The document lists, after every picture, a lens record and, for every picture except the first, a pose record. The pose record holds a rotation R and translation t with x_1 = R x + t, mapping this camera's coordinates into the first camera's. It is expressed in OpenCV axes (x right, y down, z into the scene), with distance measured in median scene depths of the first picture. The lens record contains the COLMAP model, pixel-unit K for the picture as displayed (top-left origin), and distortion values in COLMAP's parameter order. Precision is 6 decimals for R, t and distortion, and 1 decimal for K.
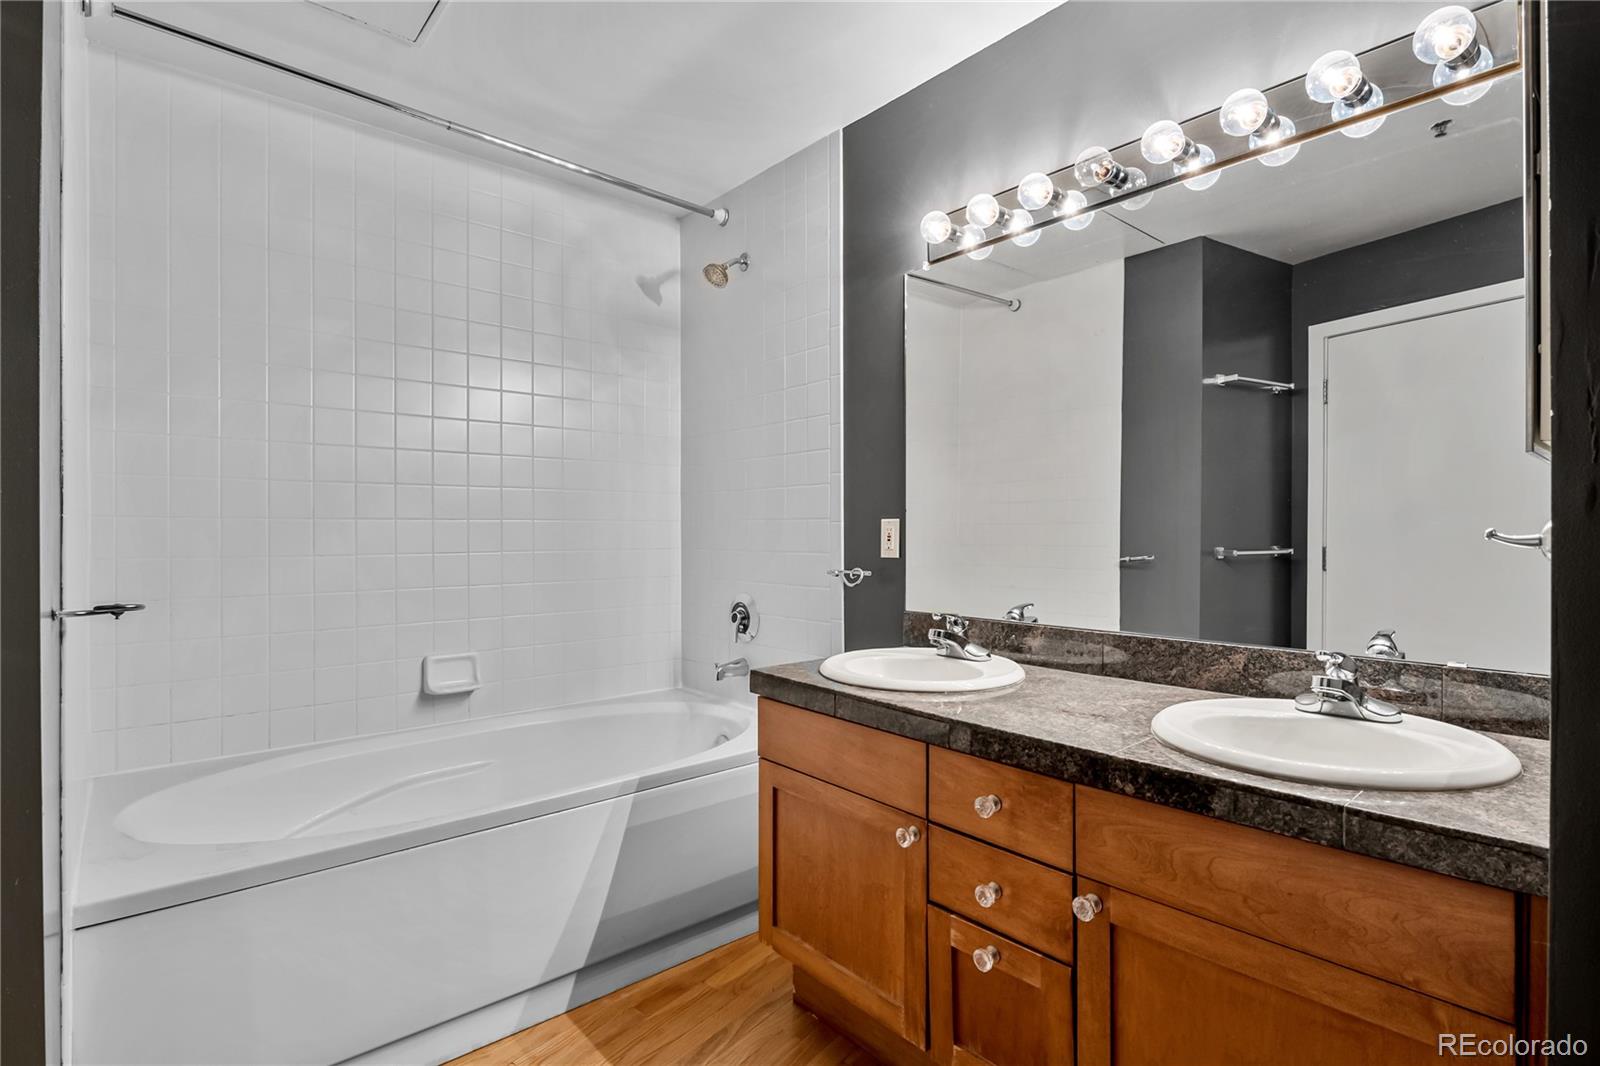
lens RADIAL K [[794.9, 0, 801.3], [0, 794.9, 521.9], [0, 0, 1]] dist [-0.000286, -0.001116]
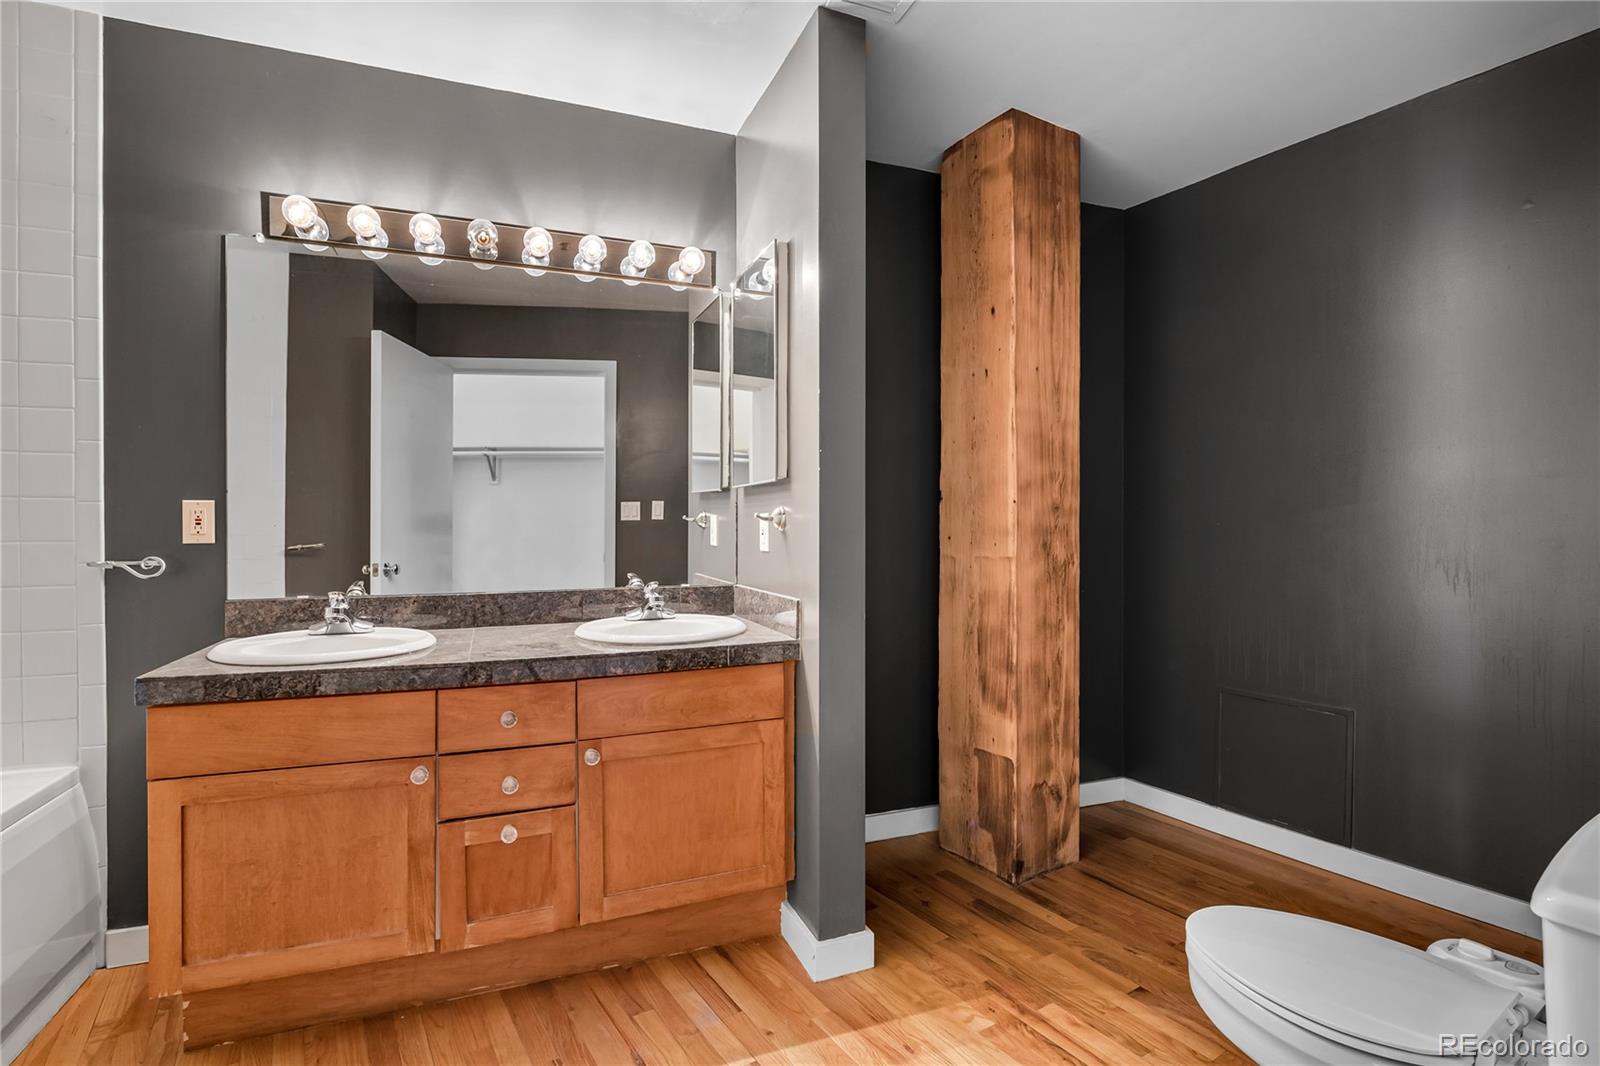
lens RADIAL K [[794.9, 0, 801.3], [0, 794.9, 521.9], [0, 0, 1]] dist [-0.000286, -0.001116]
pose [[0.314088, 0.005338, 0.949379, -0.796948], [-0.006700, 0.999972, -0.003406, 0.028419], [-0.949370, -0.005291, 0.314115, 0.113261]]
